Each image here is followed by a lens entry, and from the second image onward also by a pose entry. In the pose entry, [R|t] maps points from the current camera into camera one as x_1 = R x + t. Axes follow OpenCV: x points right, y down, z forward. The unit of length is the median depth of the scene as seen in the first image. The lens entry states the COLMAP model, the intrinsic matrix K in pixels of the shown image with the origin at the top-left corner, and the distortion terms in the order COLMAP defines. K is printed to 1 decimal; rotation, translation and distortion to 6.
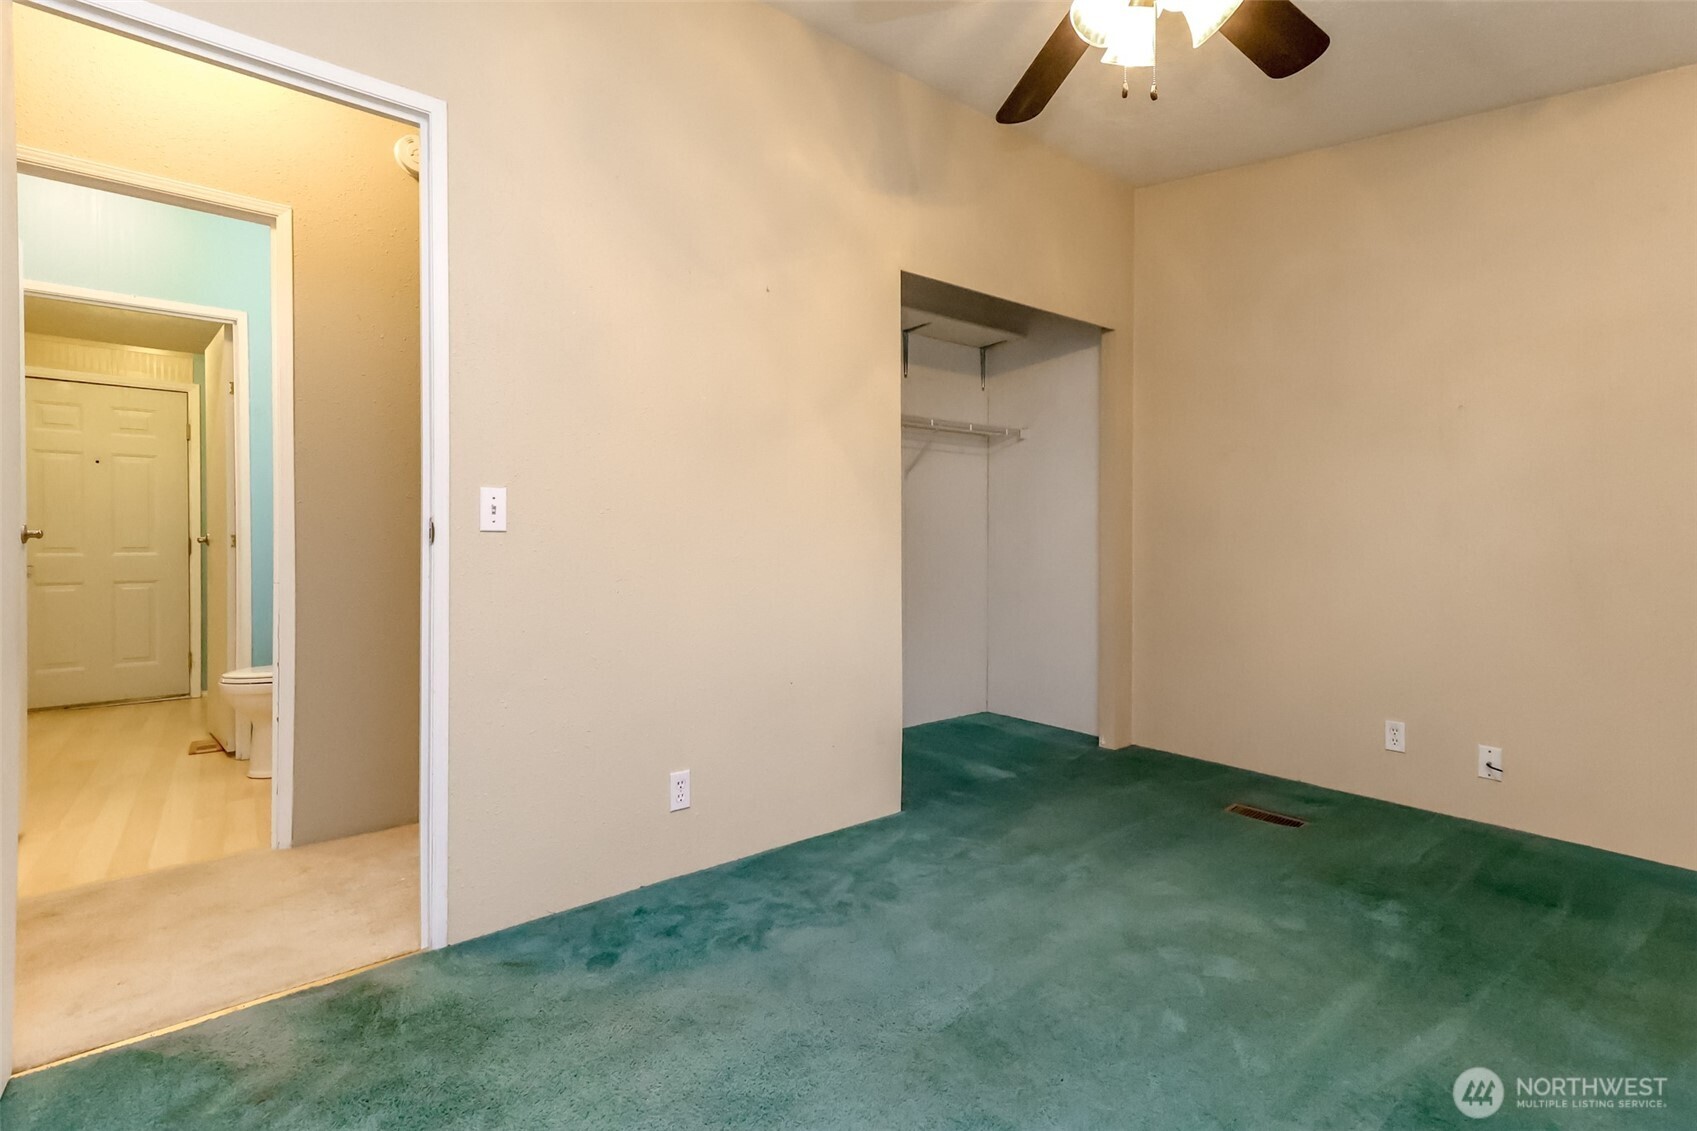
lens RADIAL K [[780.8, 0, 851.9], [0, 780.8, 559.0], [0, 0, 1]] dist [0.024067, 0.000544]
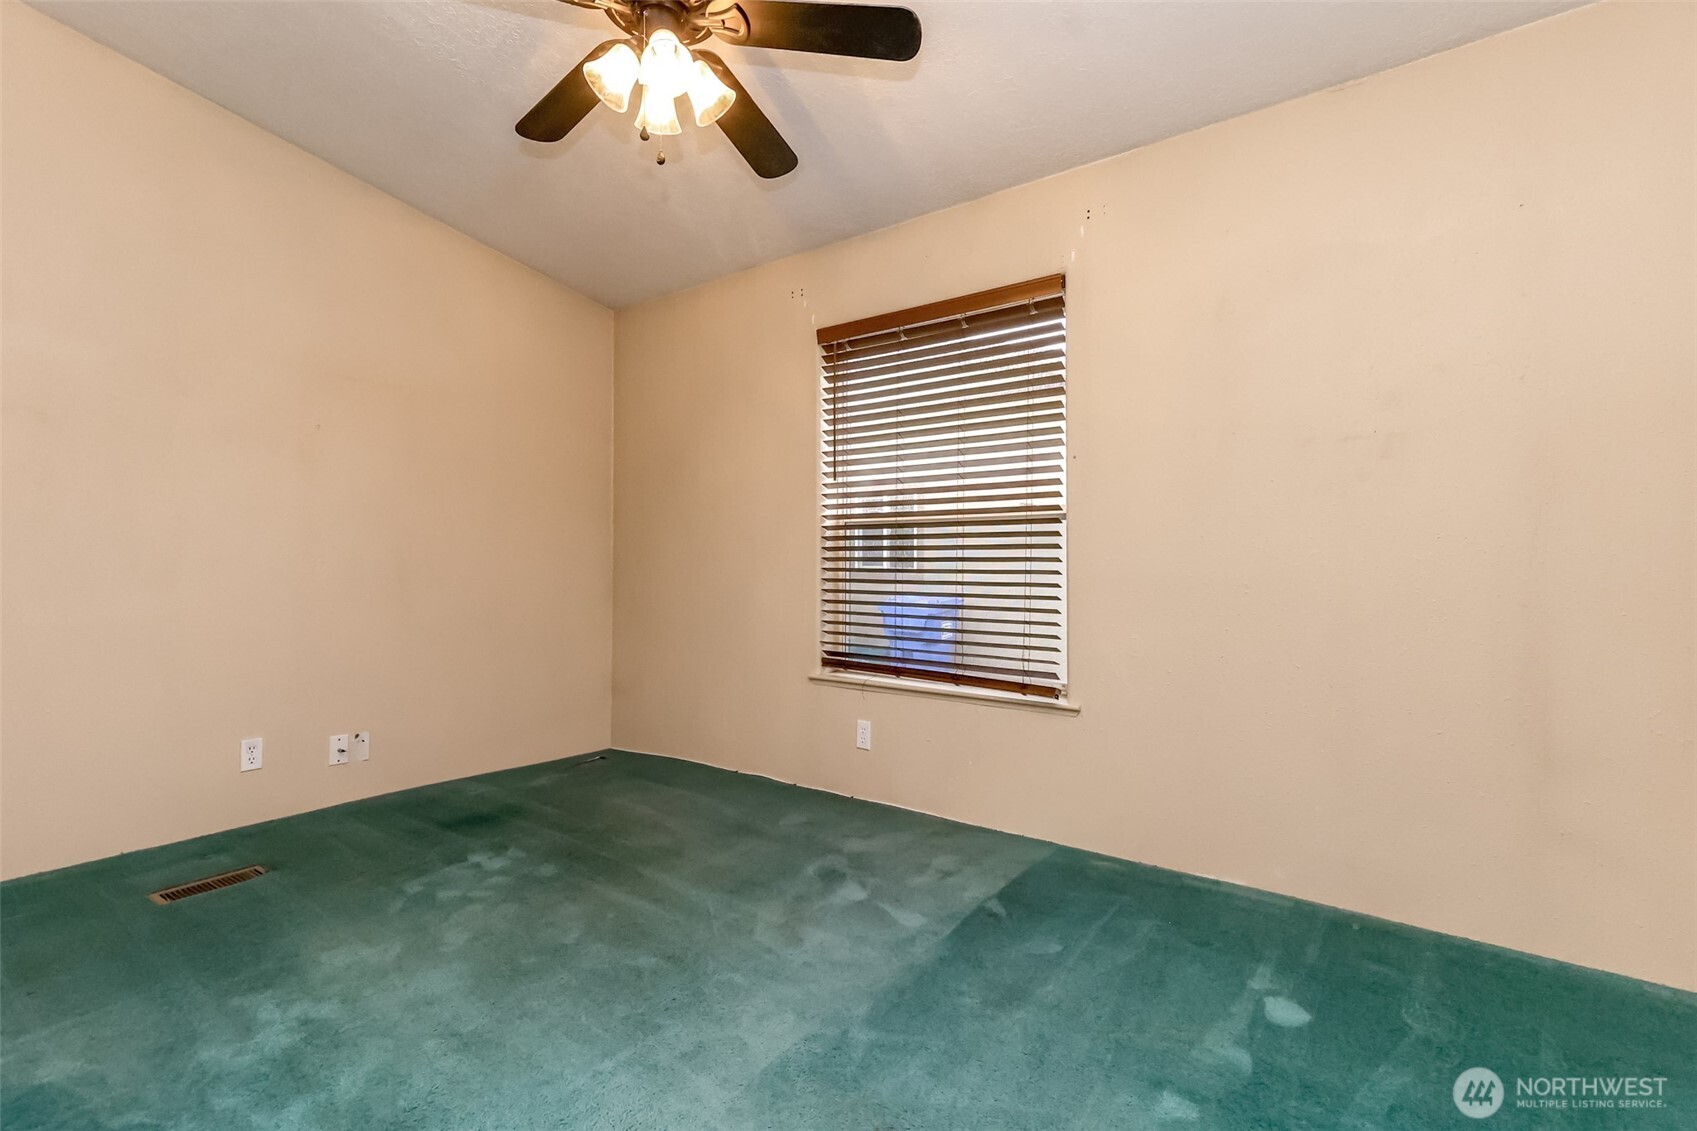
lens RADIAL K [[780.8, 0, 850.1], [0, 780.8, 562.8], [0, 0, 1]] dist [0.024067, 0.000544]
pose [[-0.271978, -0.000746, 0.962303, -0.475319], [0.013416, 0.999900, 0.004567, -0.004449], [-0.962210, 0.014152, -0.271941, 0.602143]]
